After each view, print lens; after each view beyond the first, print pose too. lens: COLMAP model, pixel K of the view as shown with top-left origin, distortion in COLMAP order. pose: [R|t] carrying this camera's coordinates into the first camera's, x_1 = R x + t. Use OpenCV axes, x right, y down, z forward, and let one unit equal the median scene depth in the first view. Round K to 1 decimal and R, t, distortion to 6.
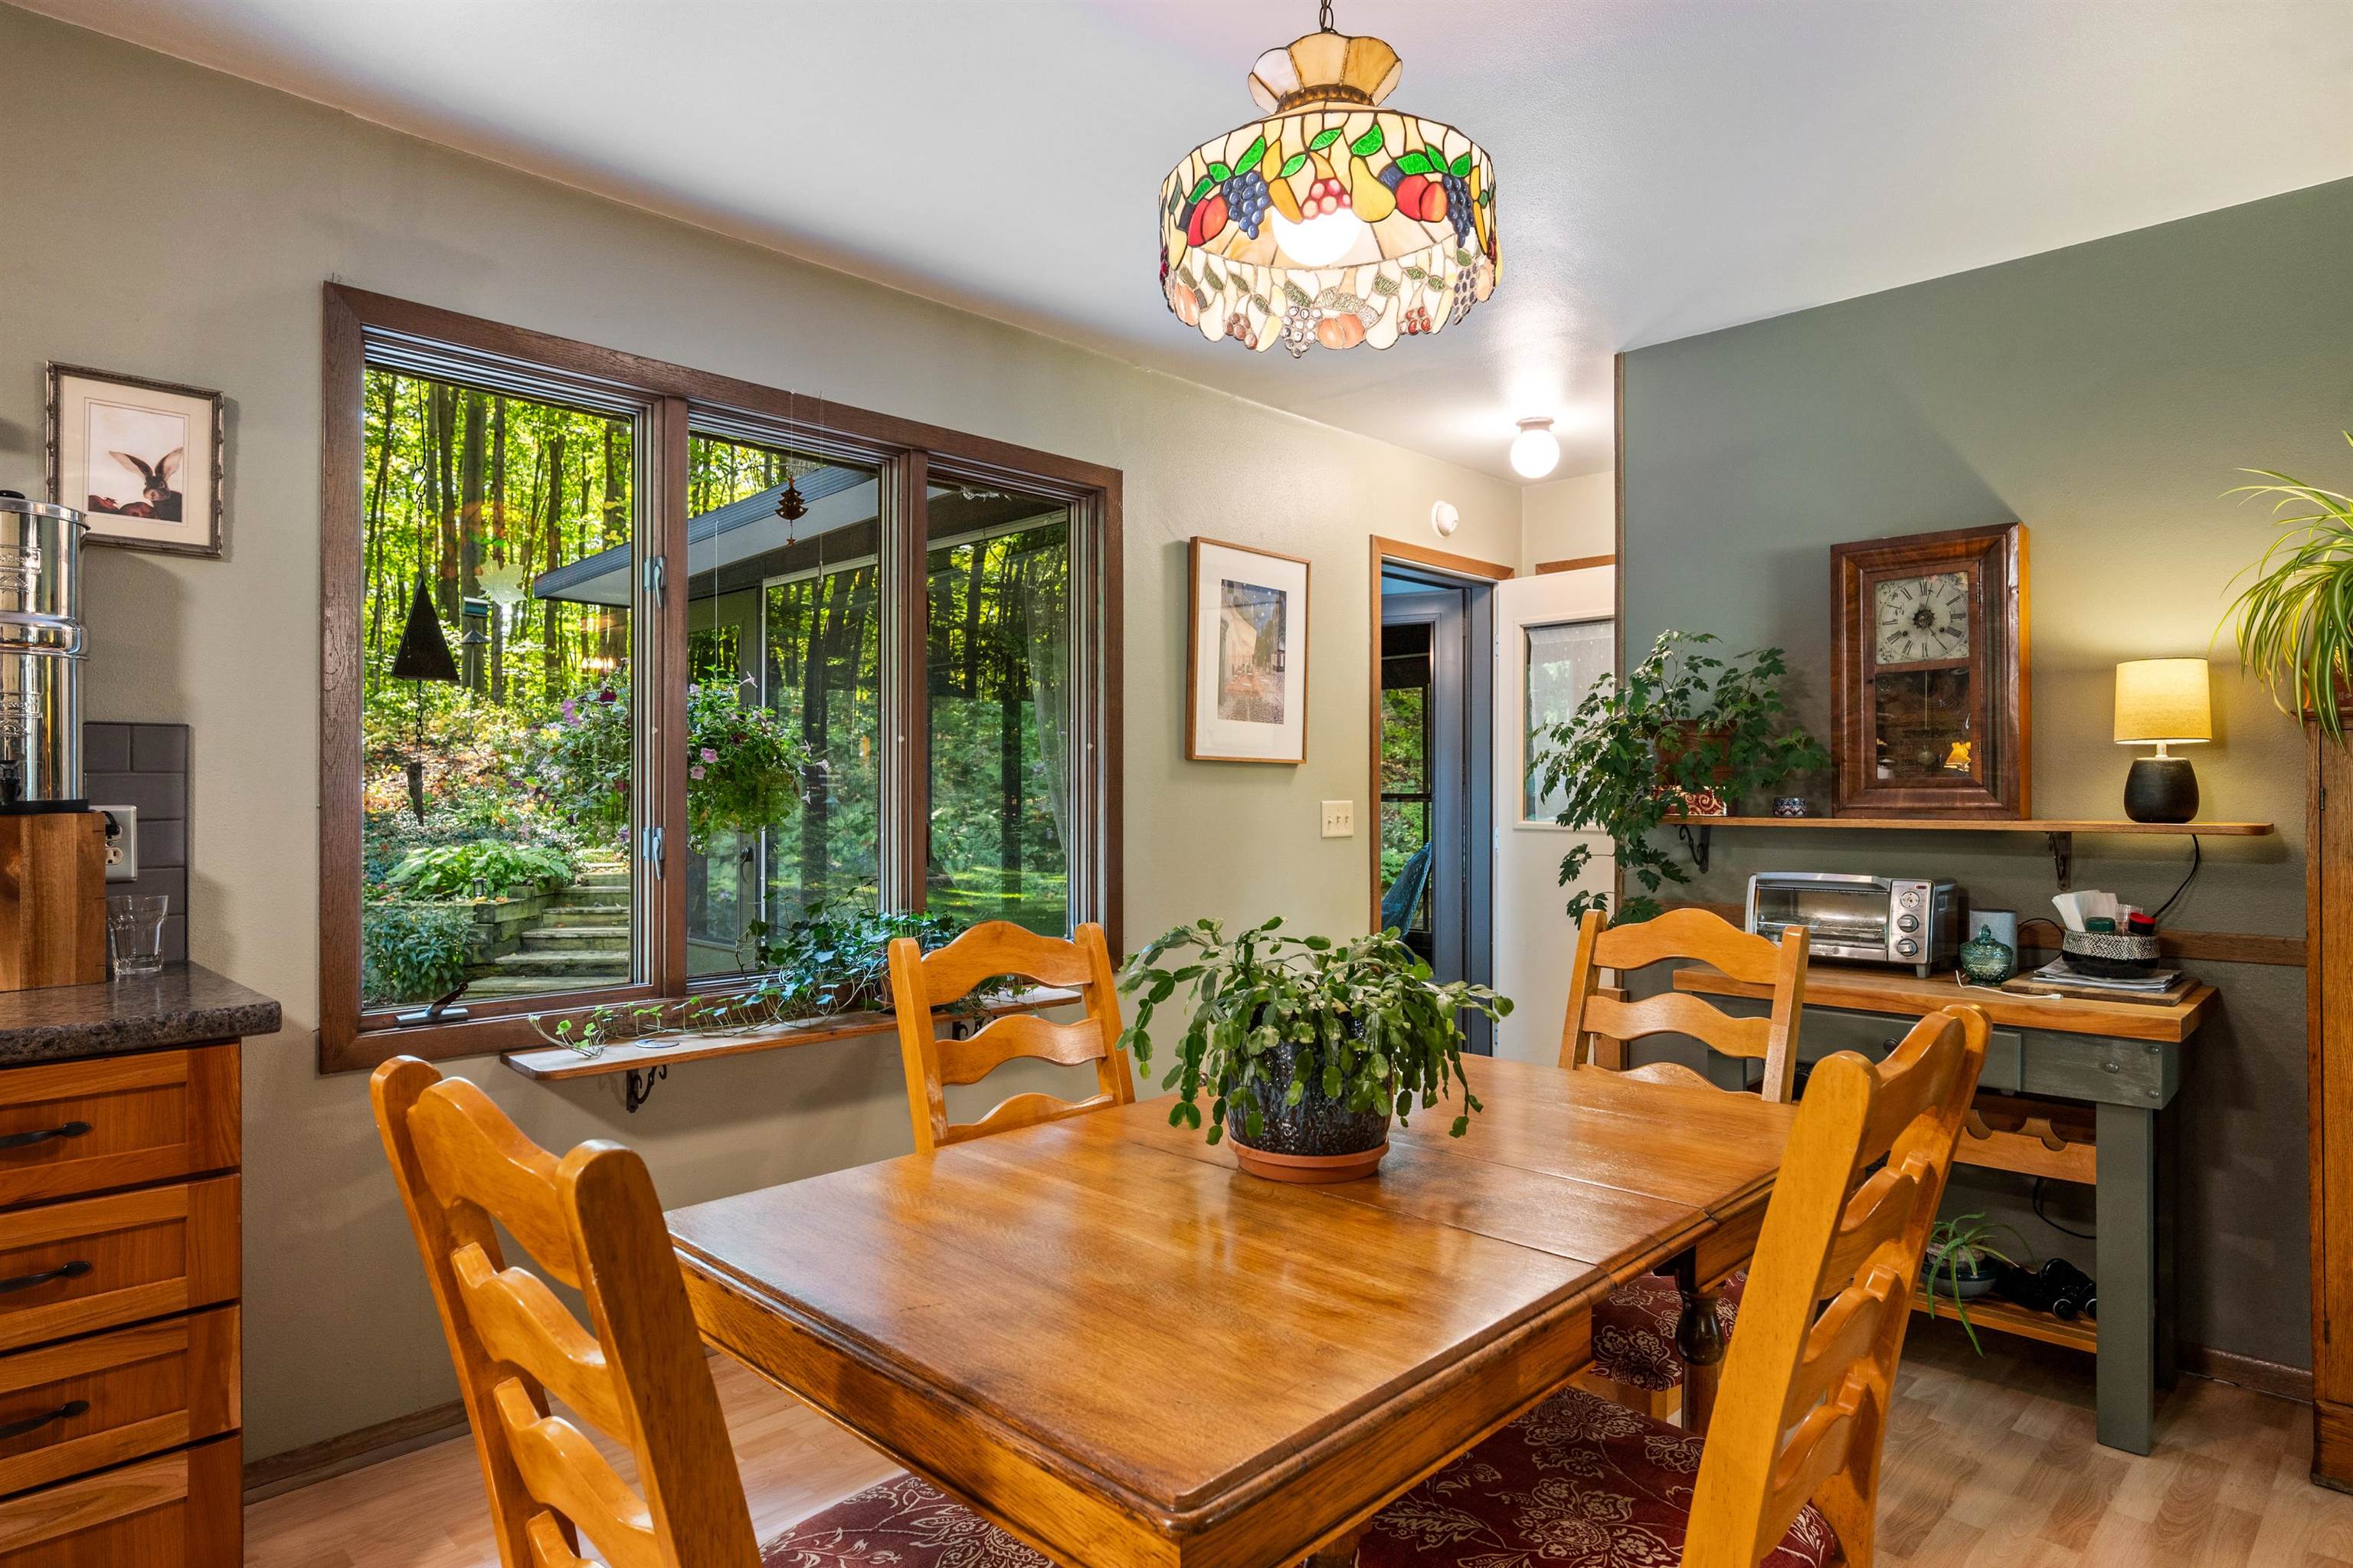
lens RADIAL K [[1315.3, 0, 1176.5], [0, 1315.3, 784.0], [0, 0, 1]] dist [0.000382, 0.000052]
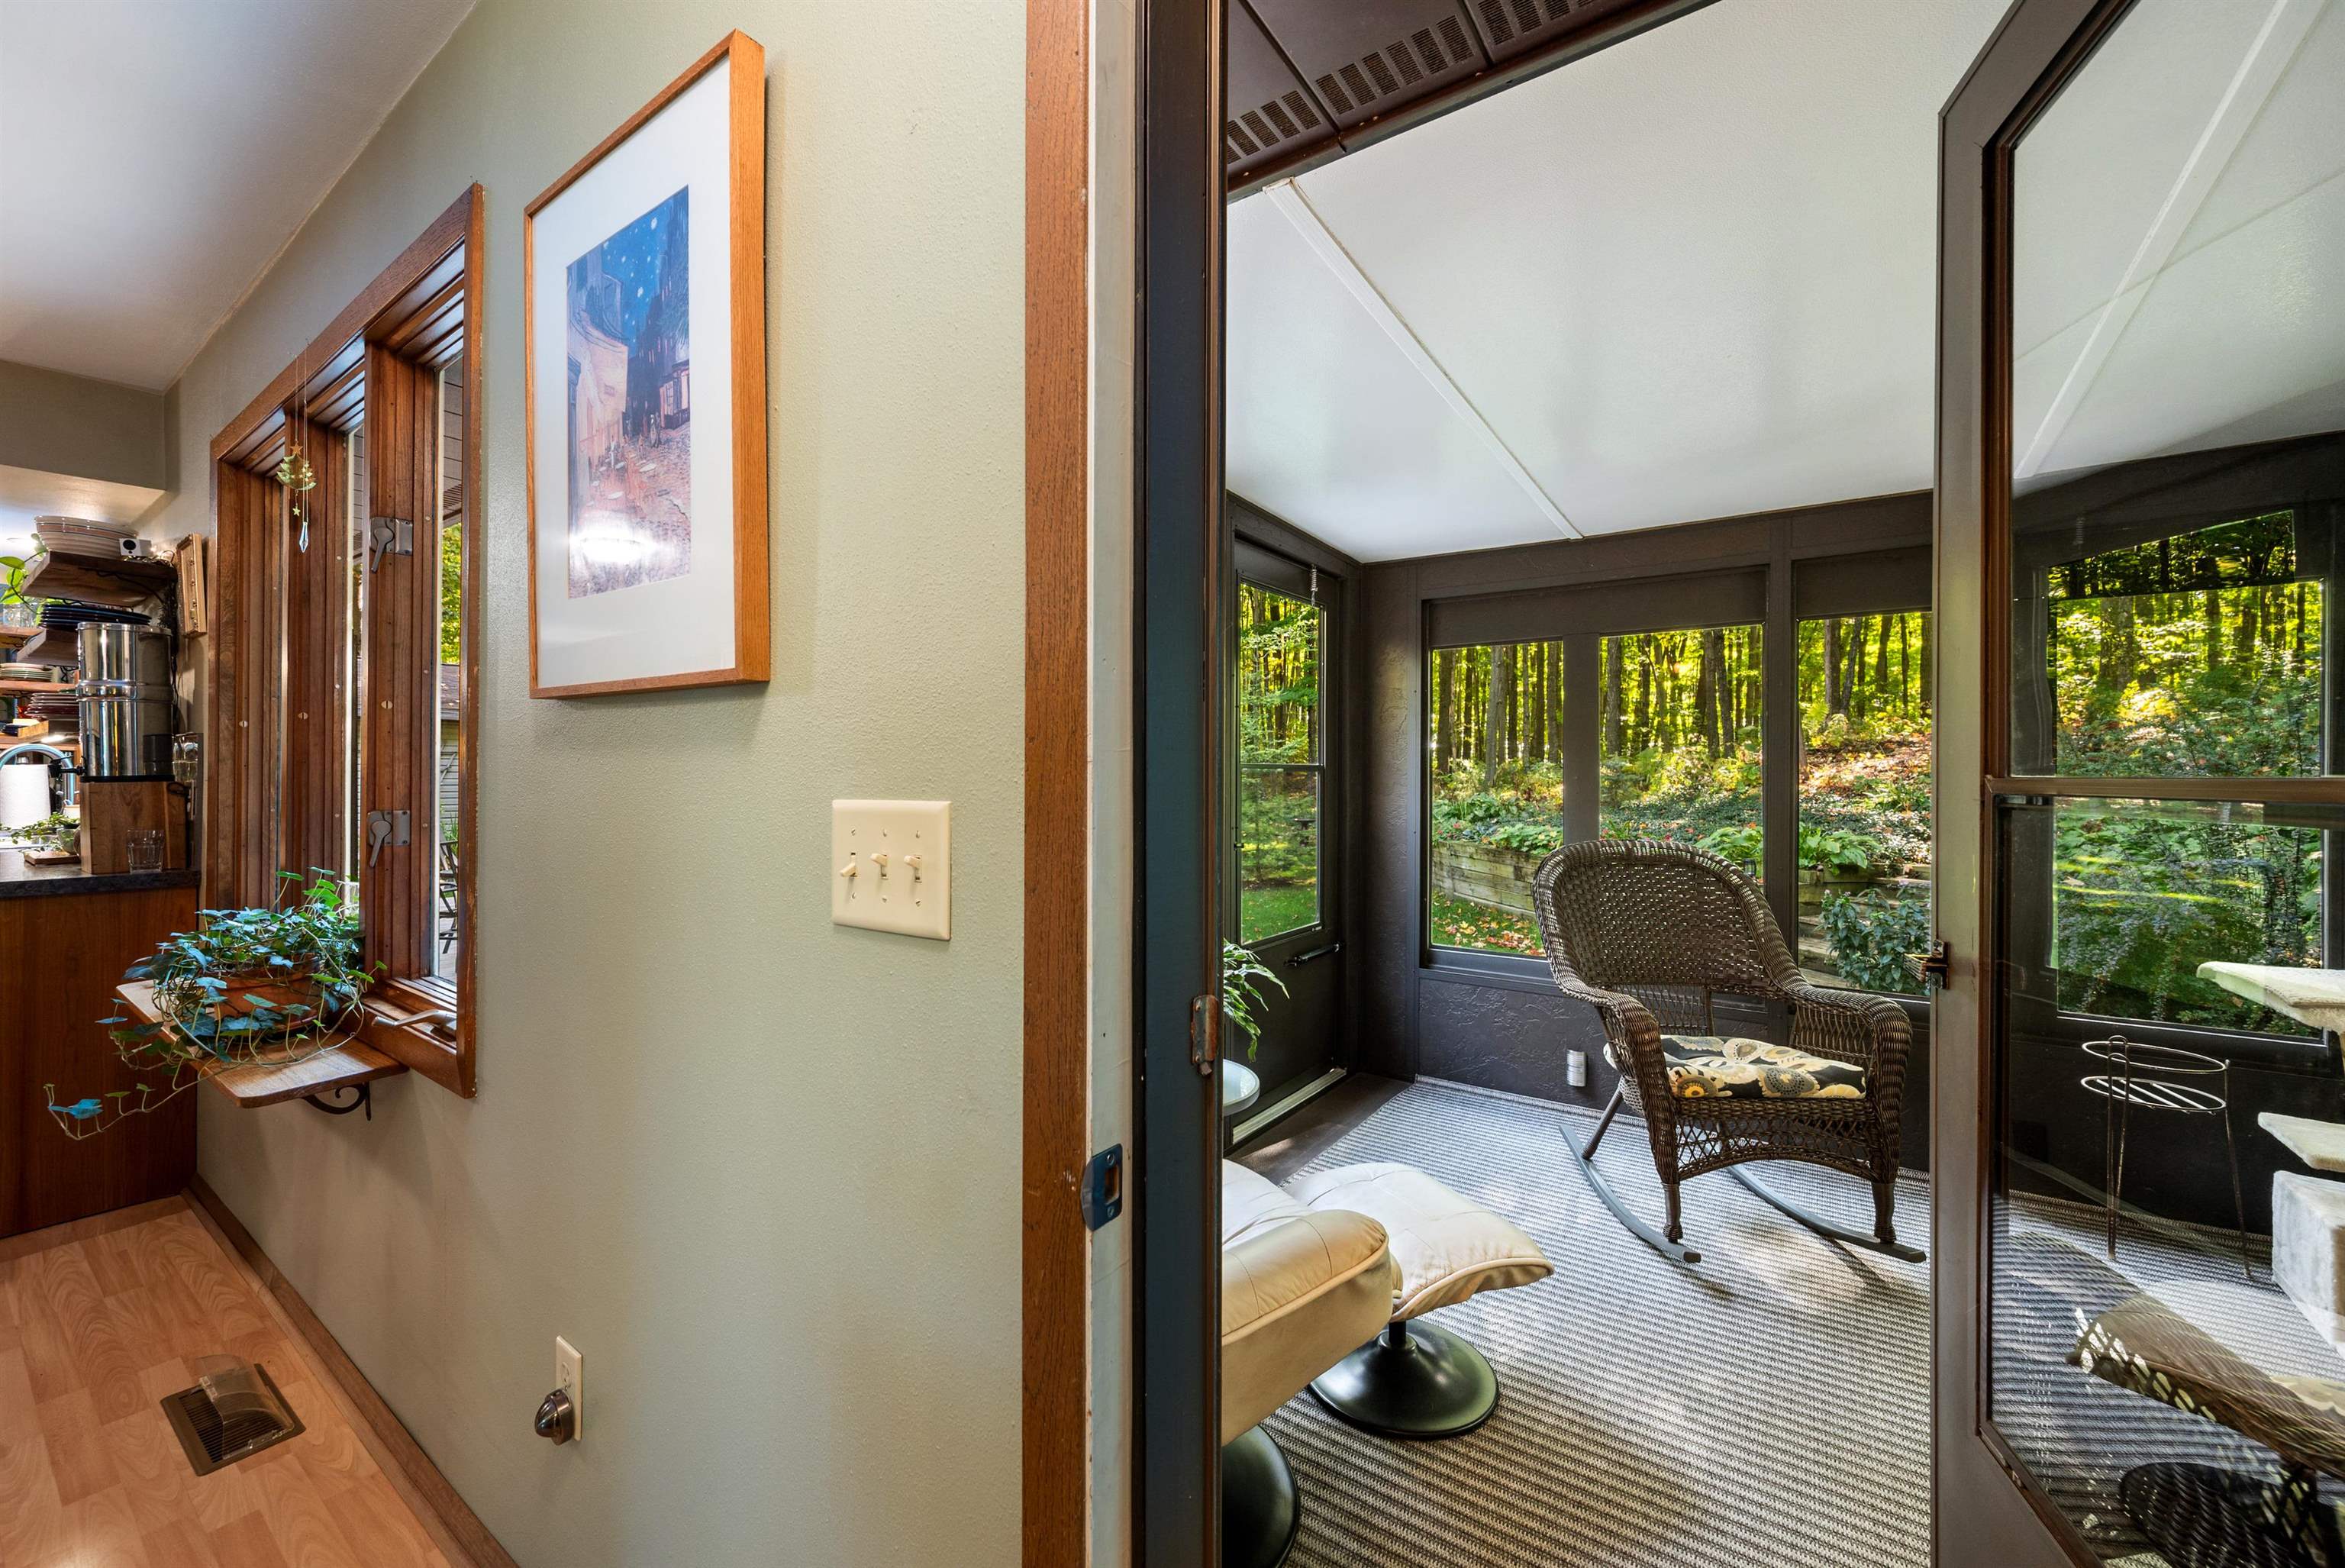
lens RADIAL K [[918.3, 0, 1172.5], [0, 918.3, 784.0], [0, 0, 1]] dist [-0.000307, -0.000070]
pose [[0.163977, 0.009117, -0.986422, 0.358119], [0.003851, 0.999944, 0.009883, 0.008252], [0.986457, -0.005419, 0.163933, 1.139914]]
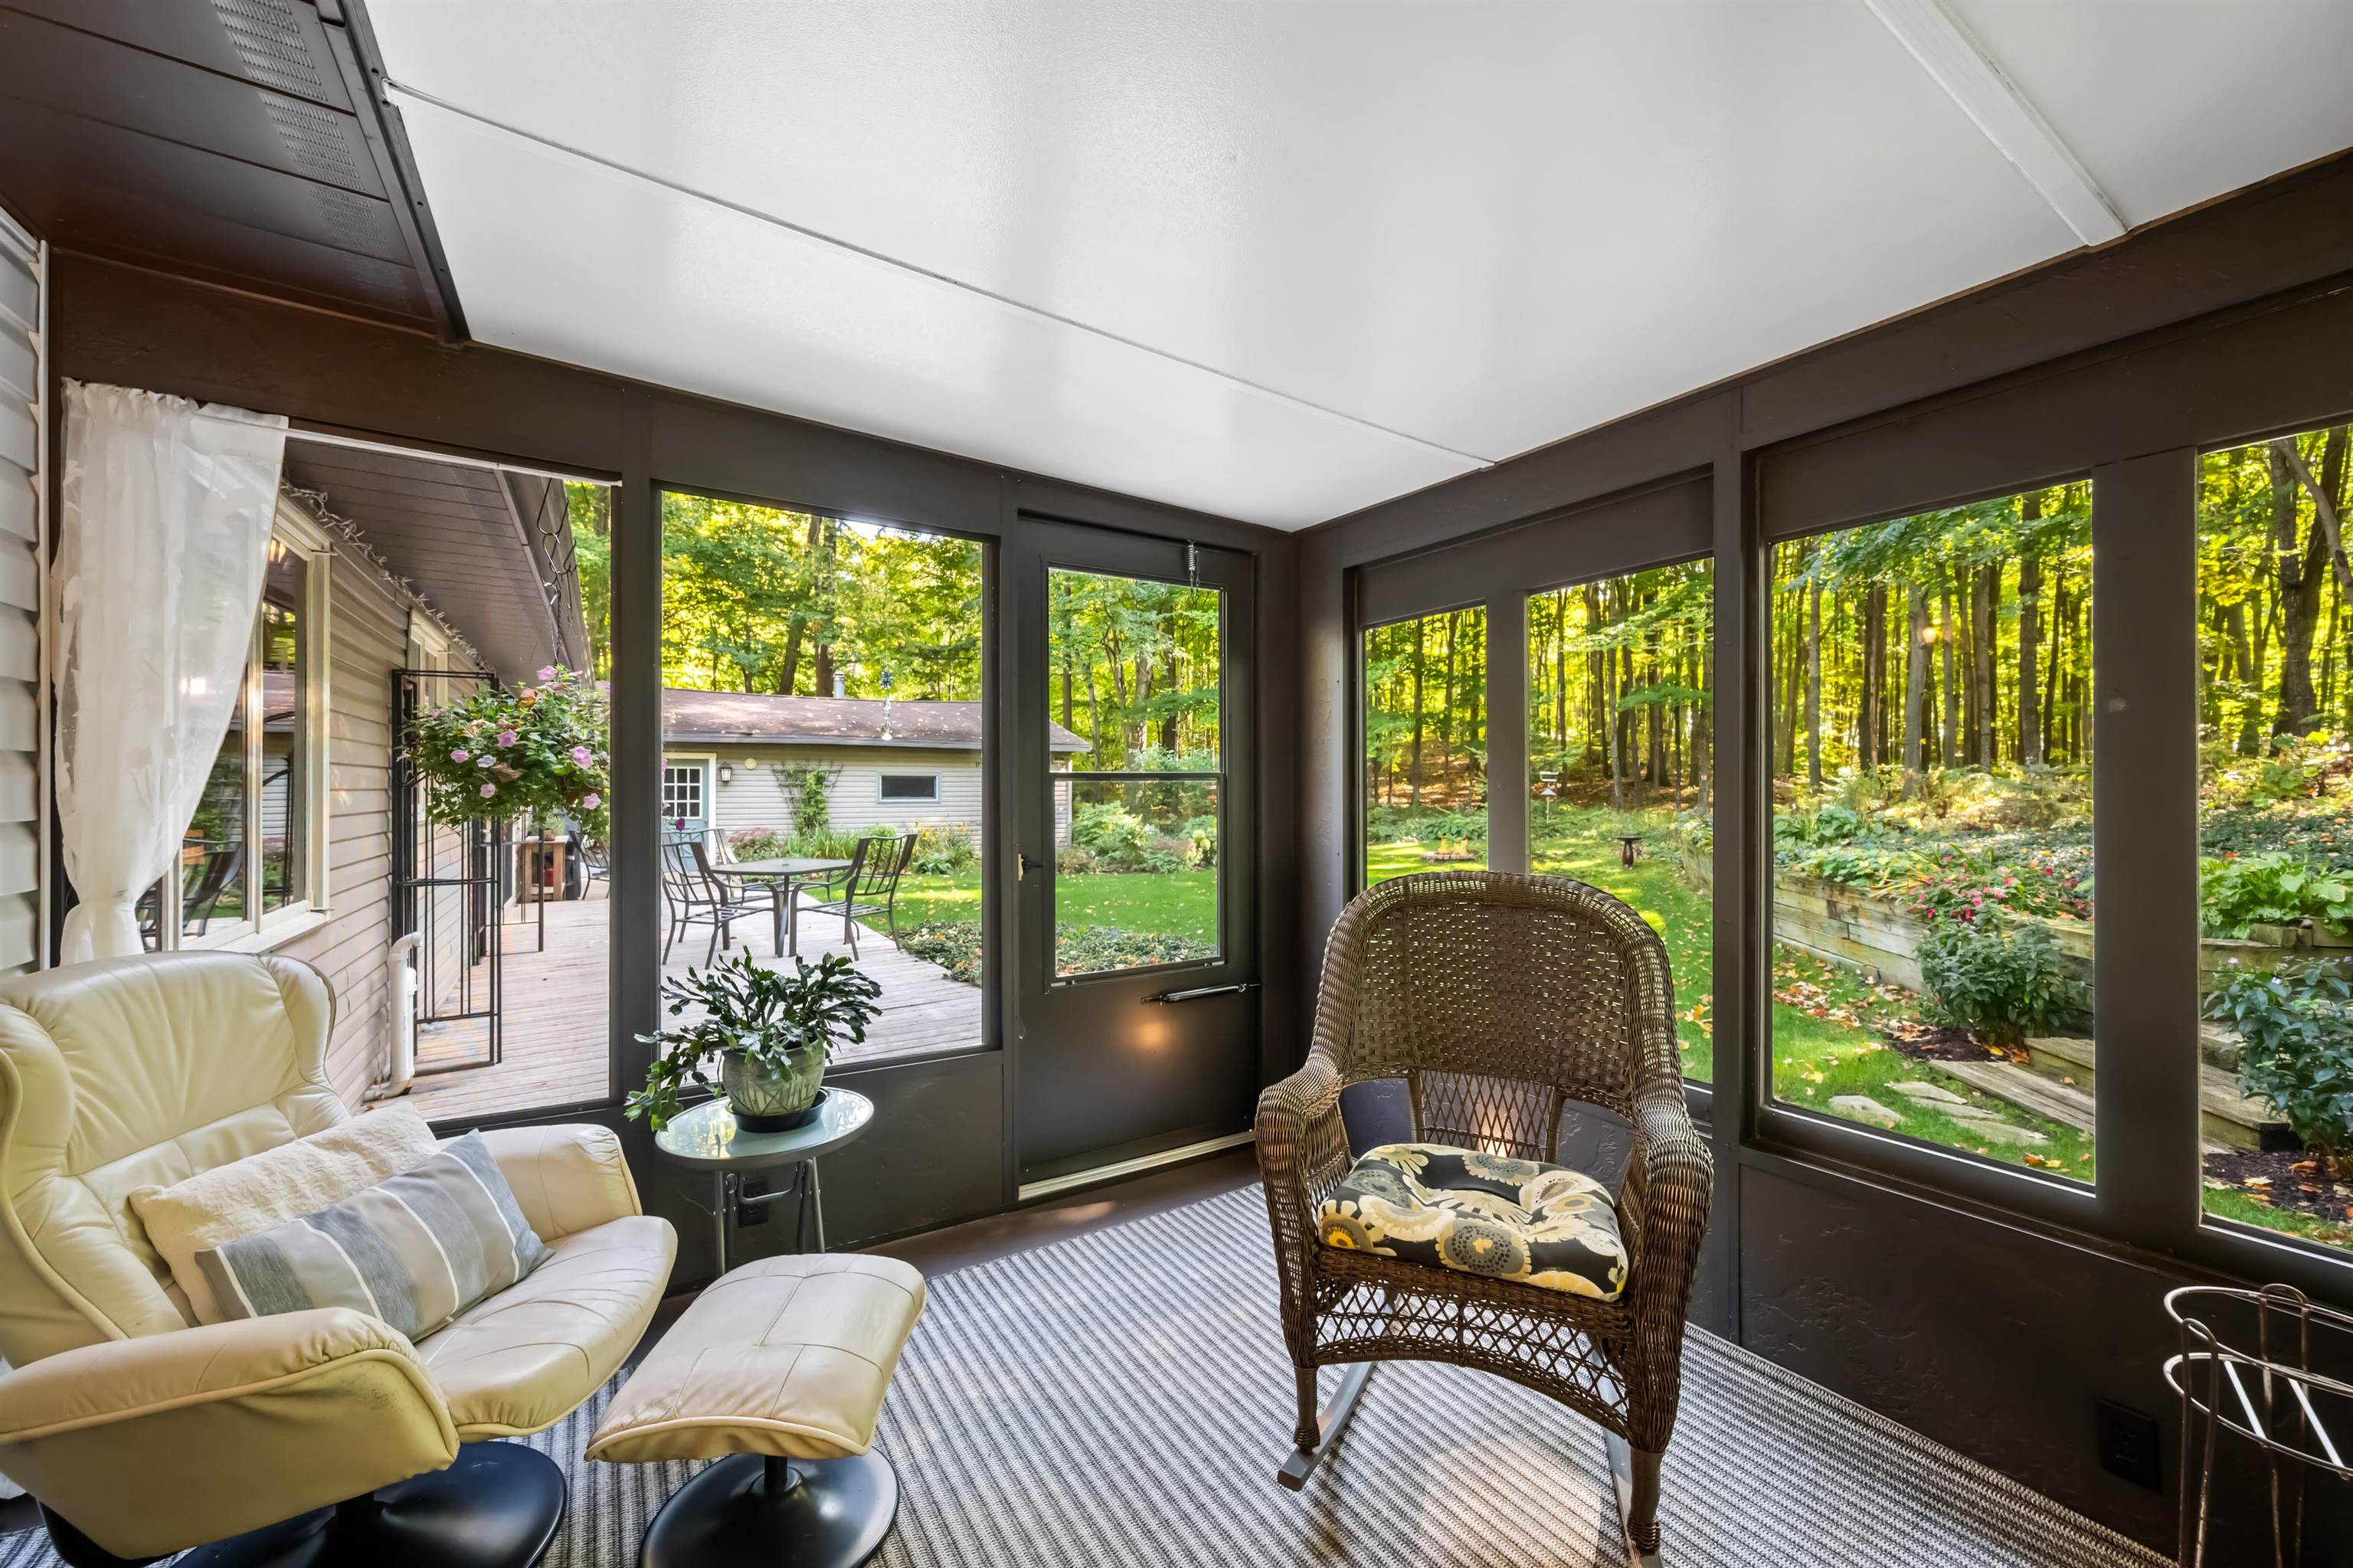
lens RADIAL K [[912.3, 0, 1176.5], [0, 912.3, 784.0], [0, 0, 1]] dist [-0.001045, -0.000121]
pose [[-0.227483, -0.003075, -0.973777, 0.239960], [0.006475, 0.999968, -0.004670, 0.013482], [0.973761, -0.007368, -0.227456, 1.596440]]
